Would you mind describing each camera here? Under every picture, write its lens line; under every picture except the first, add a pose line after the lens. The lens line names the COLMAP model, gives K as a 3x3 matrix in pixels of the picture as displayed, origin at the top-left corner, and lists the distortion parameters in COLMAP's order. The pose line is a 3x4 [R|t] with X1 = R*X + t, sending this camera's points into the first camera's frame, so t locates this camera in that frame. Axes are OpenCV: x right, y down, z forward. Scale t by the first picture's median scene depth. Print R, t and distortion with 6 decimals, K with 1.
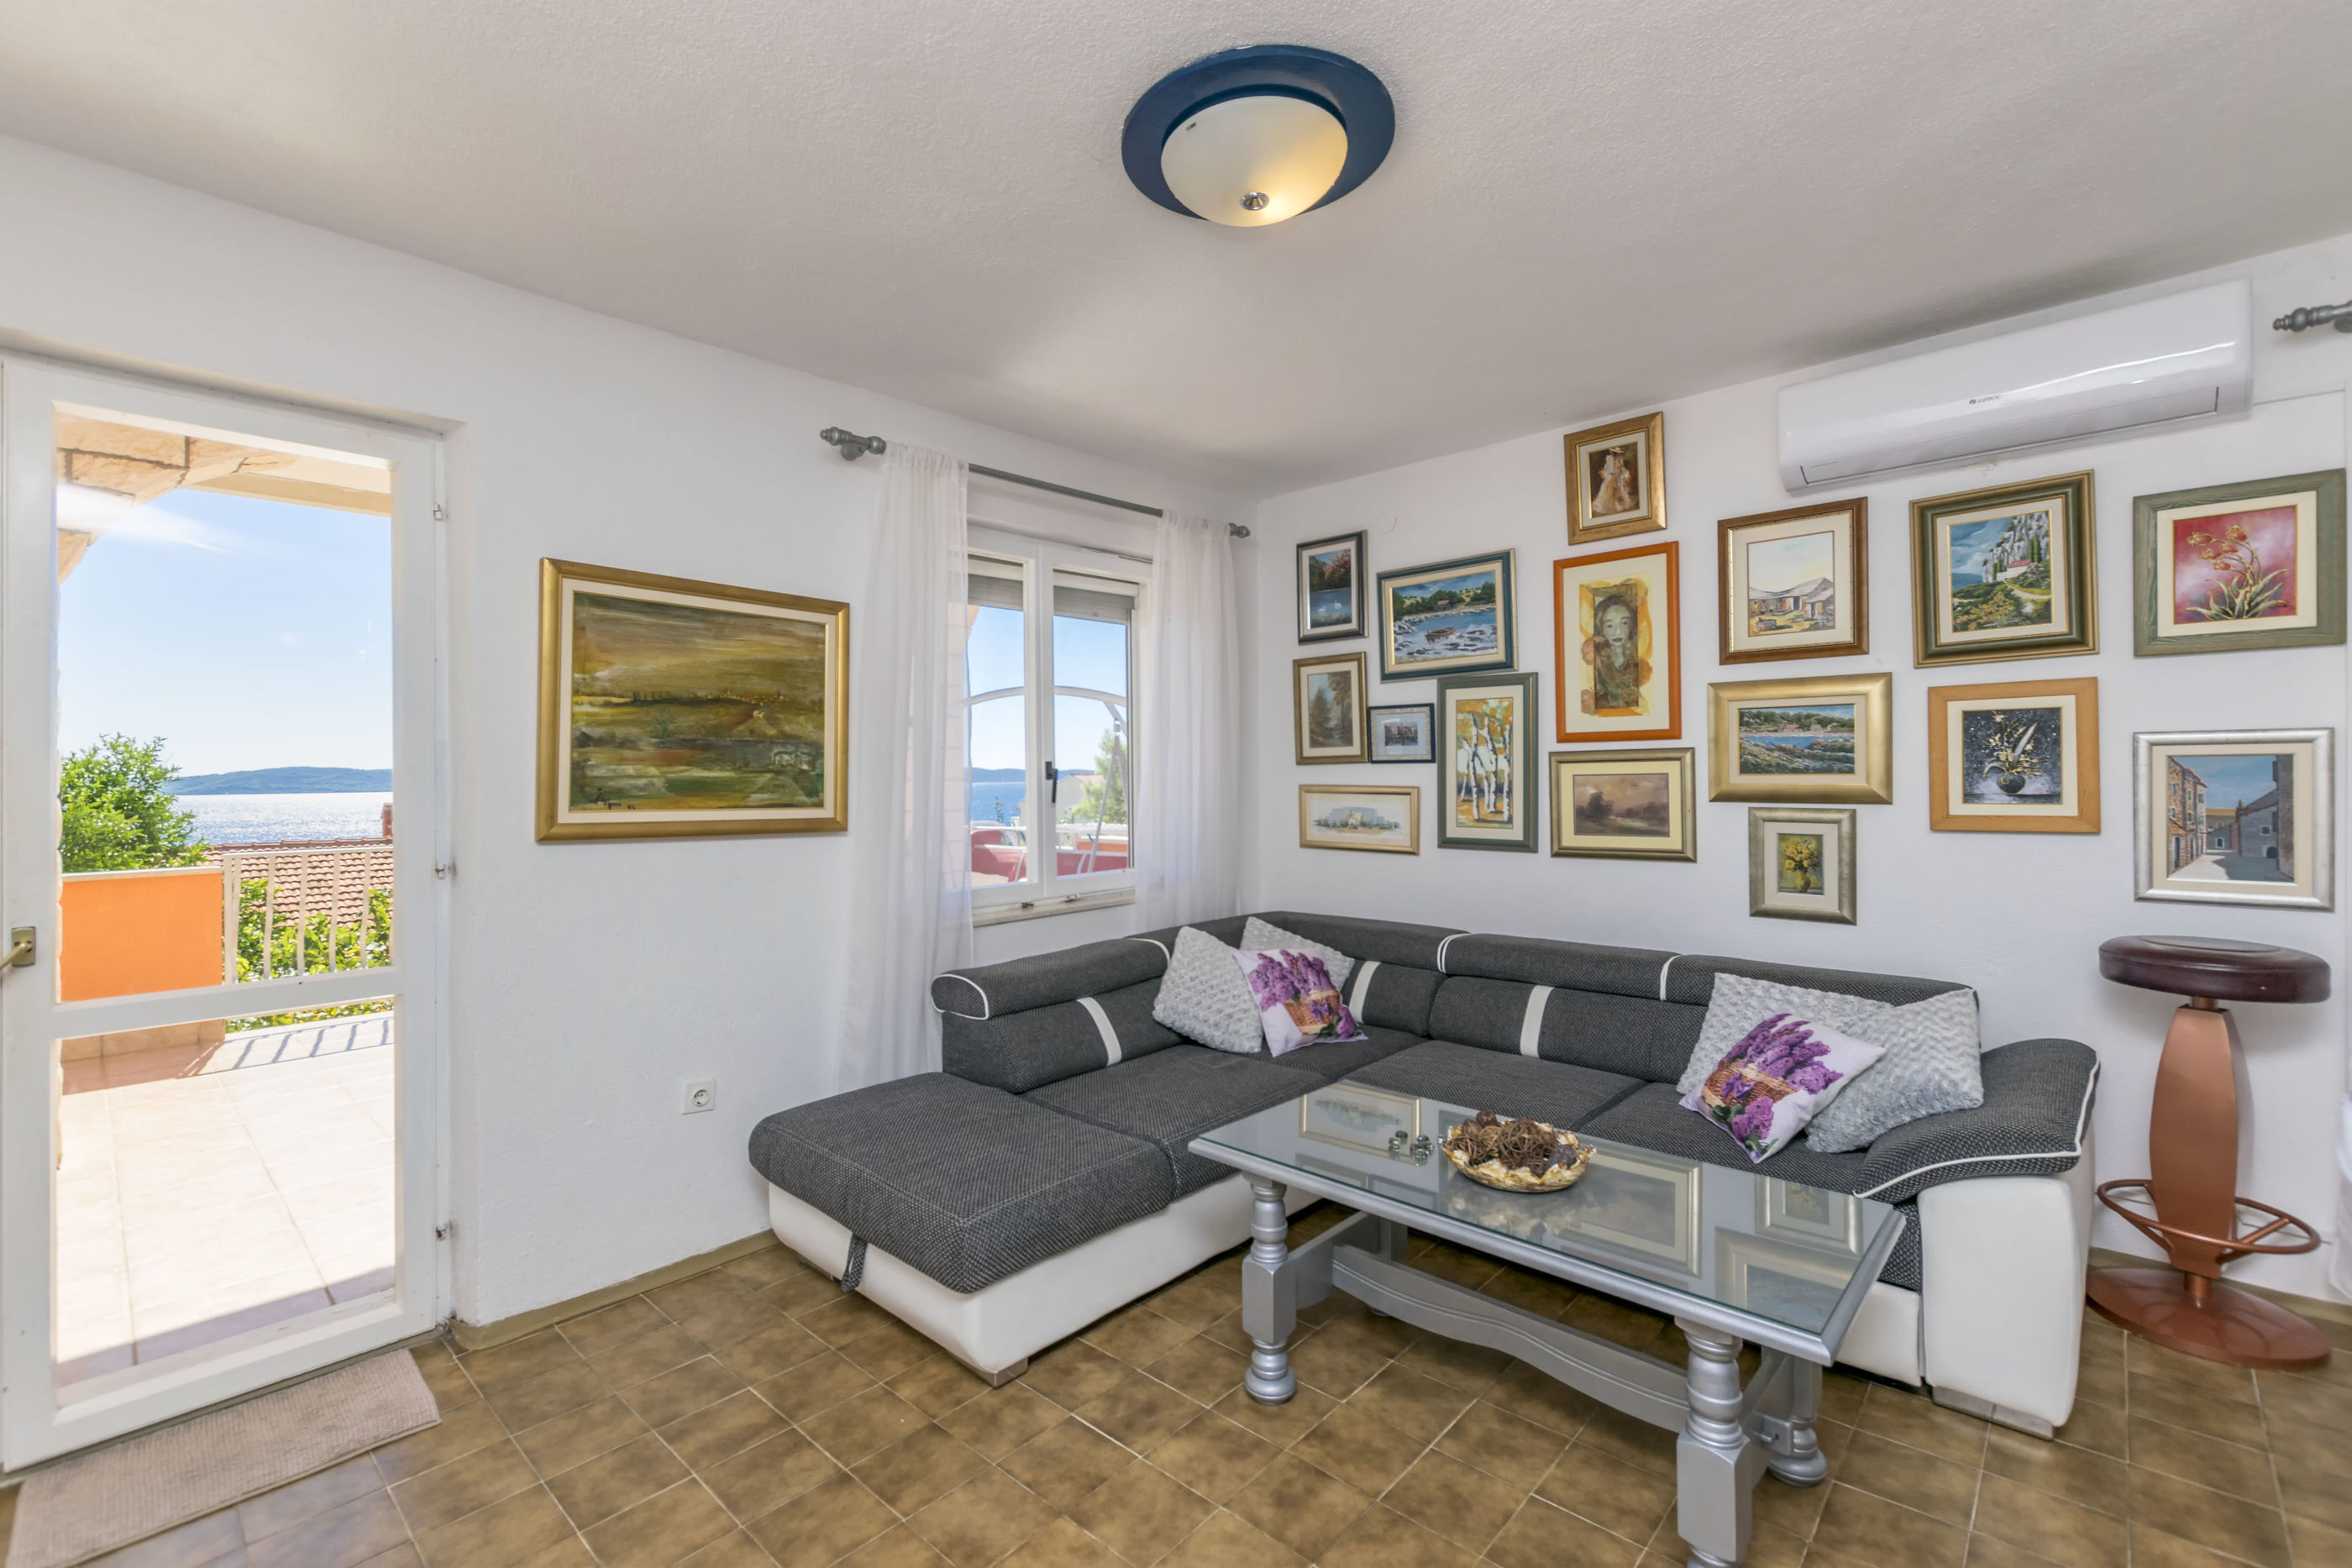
lens RADIAL K [[1017.5, 0, 1166.2], [0, 1017.5, 765.4], [0, 0, 1]] dist [0.007290, -0.002352]
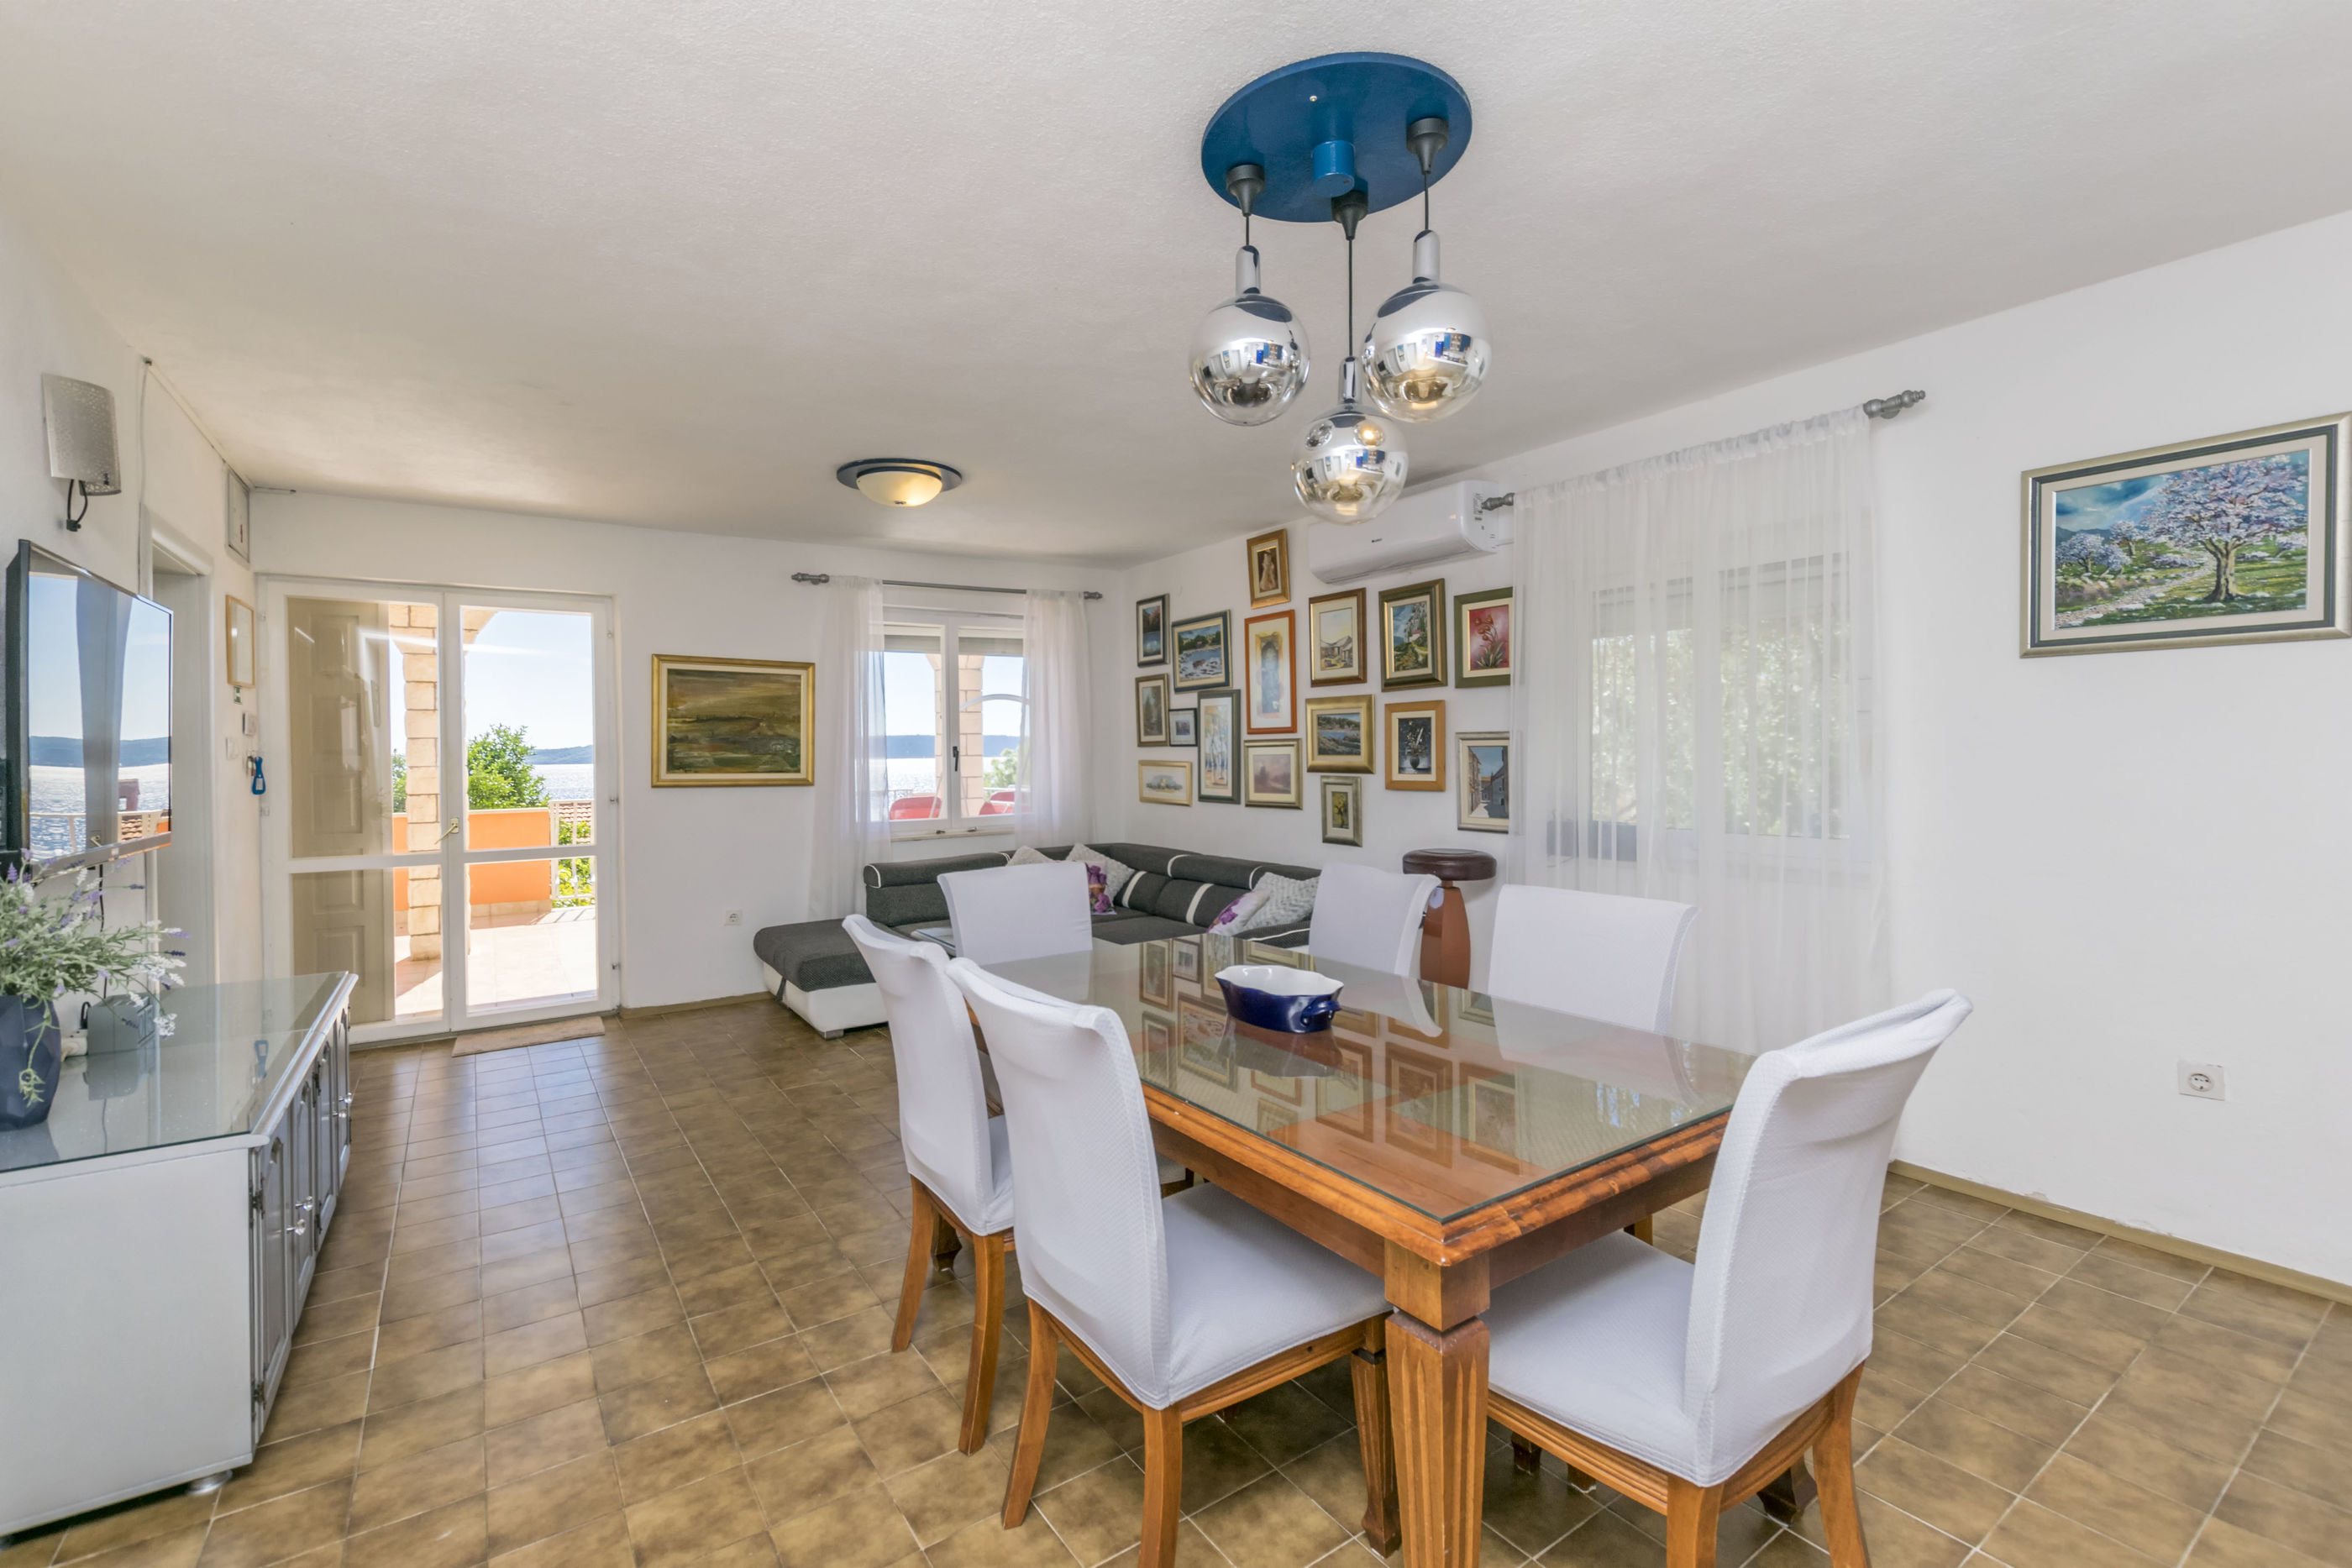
lens RADIAL K [[1017.5, 0, 1167.2], [0, 1017.5, 763.1], [0, 0, 1]] dist [0.007290, -0.002352]
pose [[0.974634, 0.002428, -0.223793, 0.724788], [0.003493, 0.999654, 0.026057, -0.022864], [0.223779, -0.026178, 0.974288, -0.661066]]
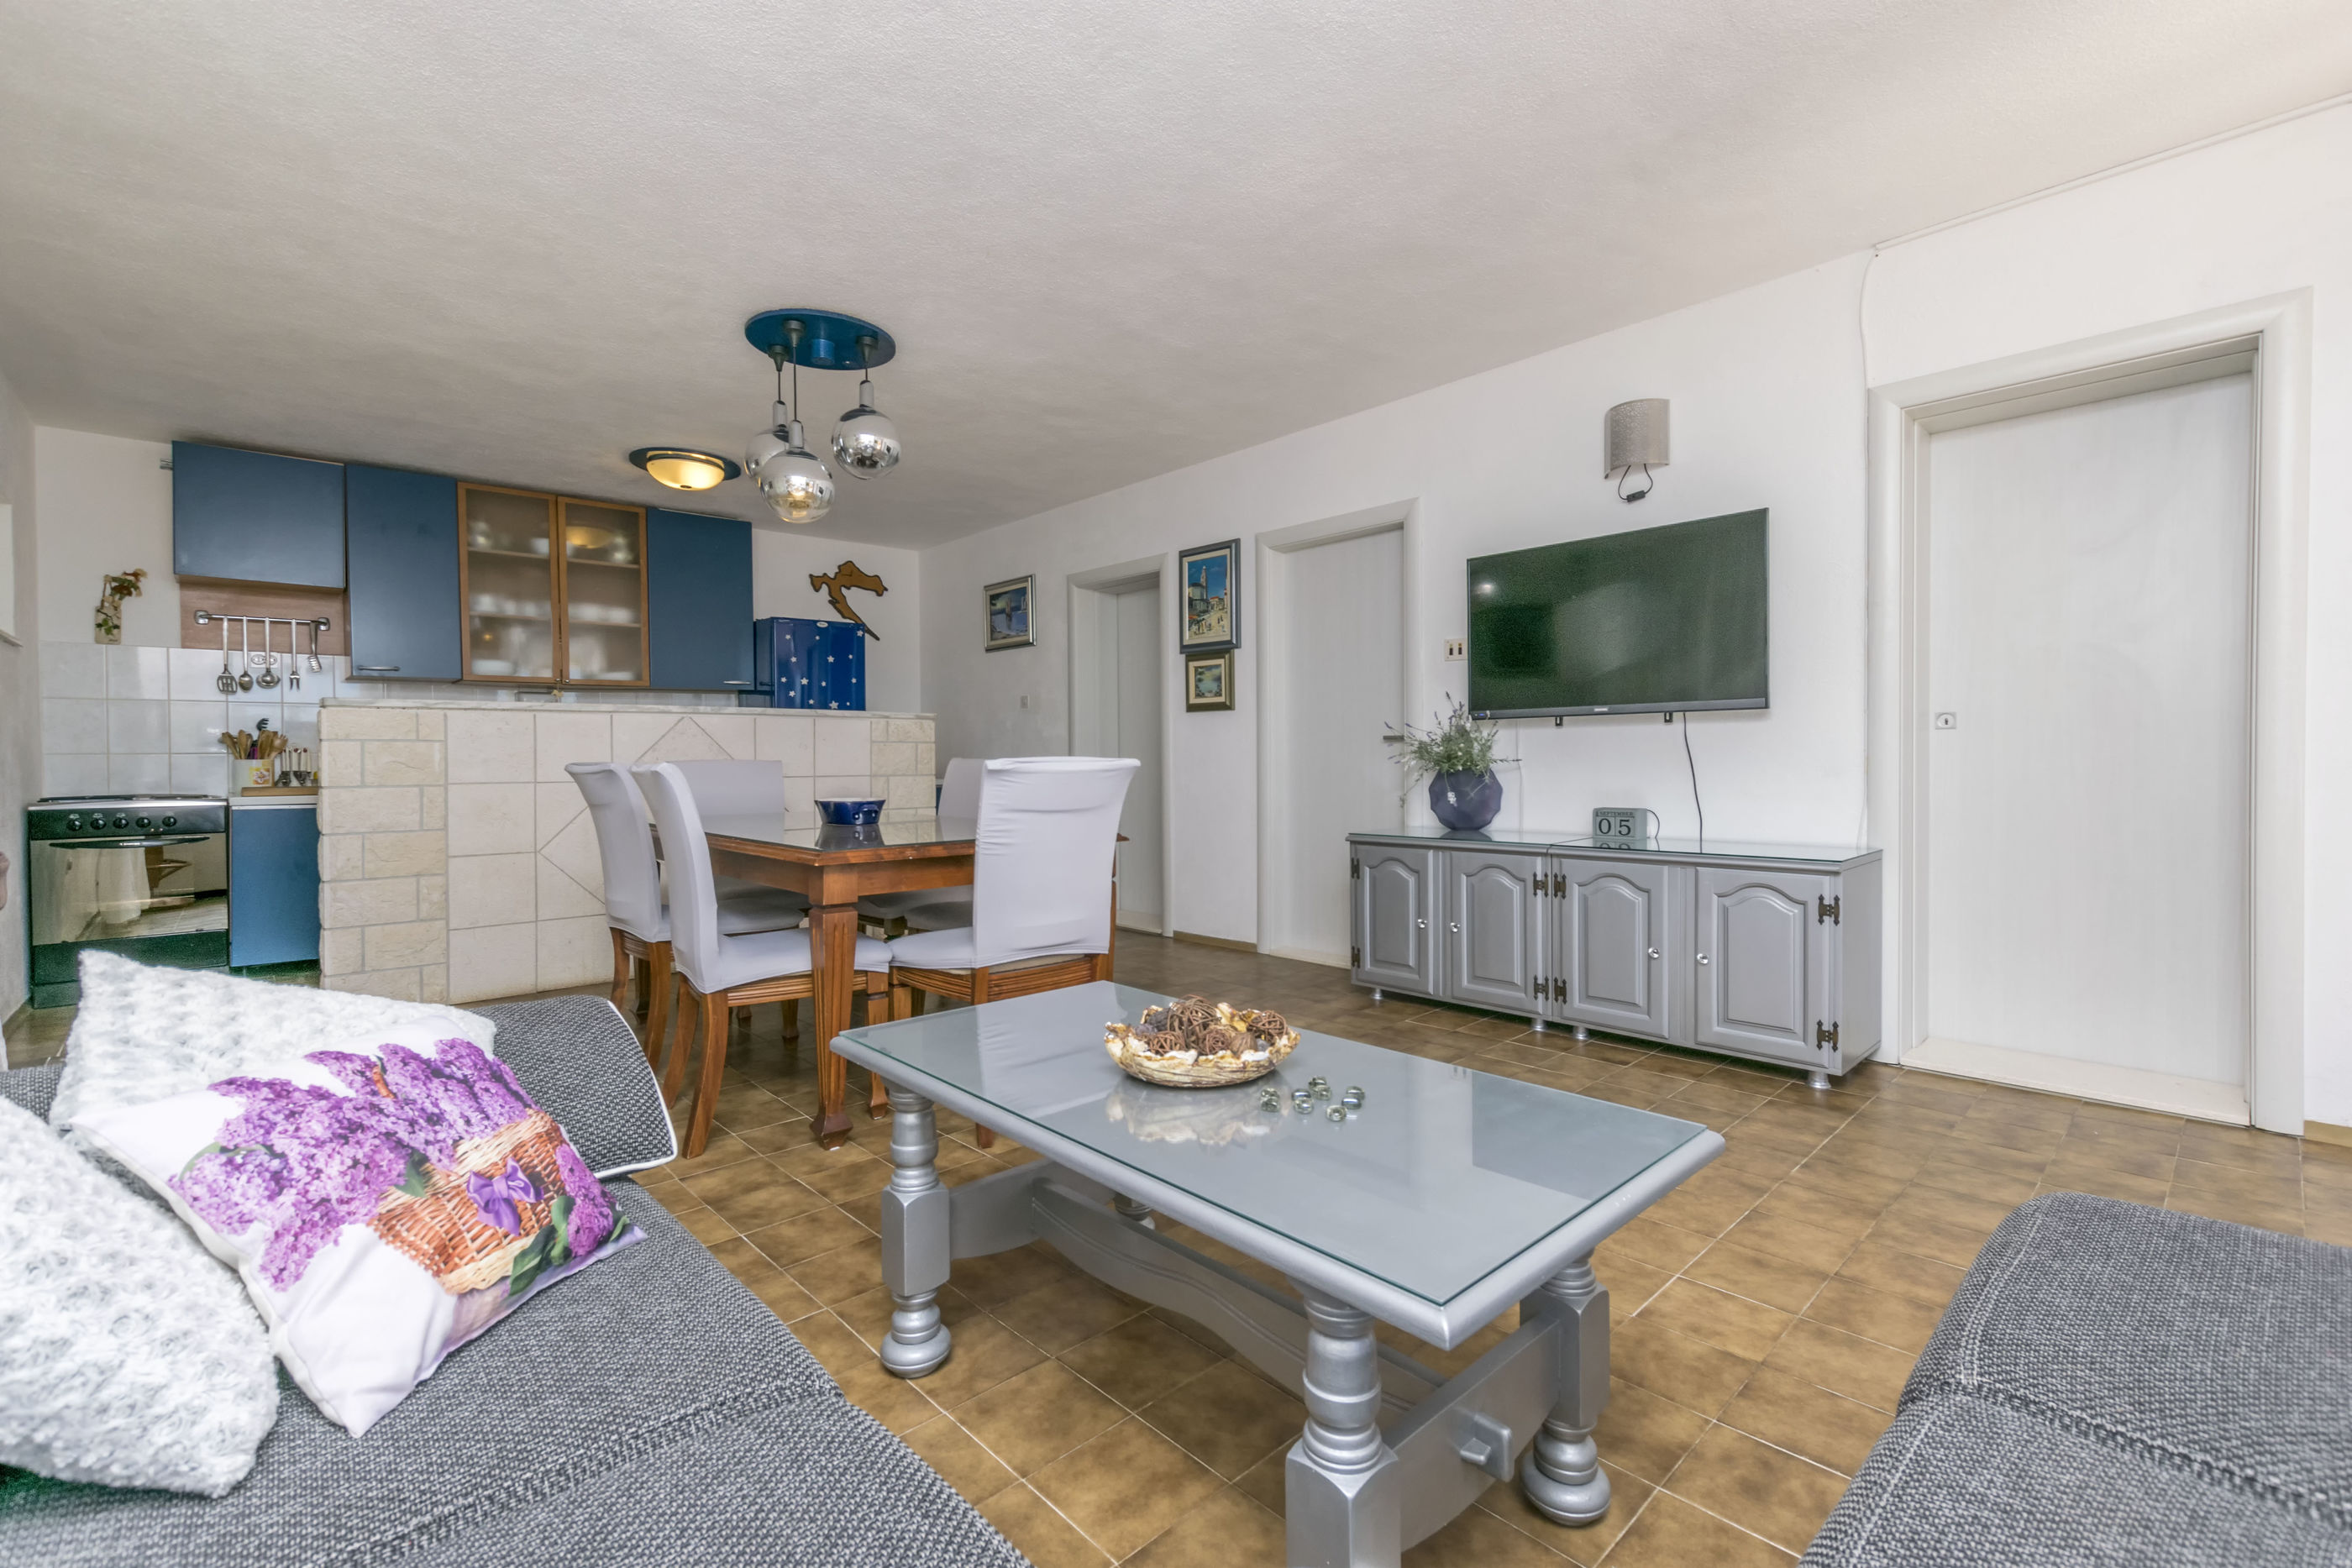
lens RADIAL K [[1017.5, 0, 1153.6], [0, 1017.5, 776.8], [0, 0, 1]] dist [0.007290, -0.002352]
pose [[-0.996783, 0.026026, 0.075801, 0.204780], [0.026768, 0.999603, 0.008792, 0.115178], [-0.075542, 0.010793, -0.997084, 1.137445]]
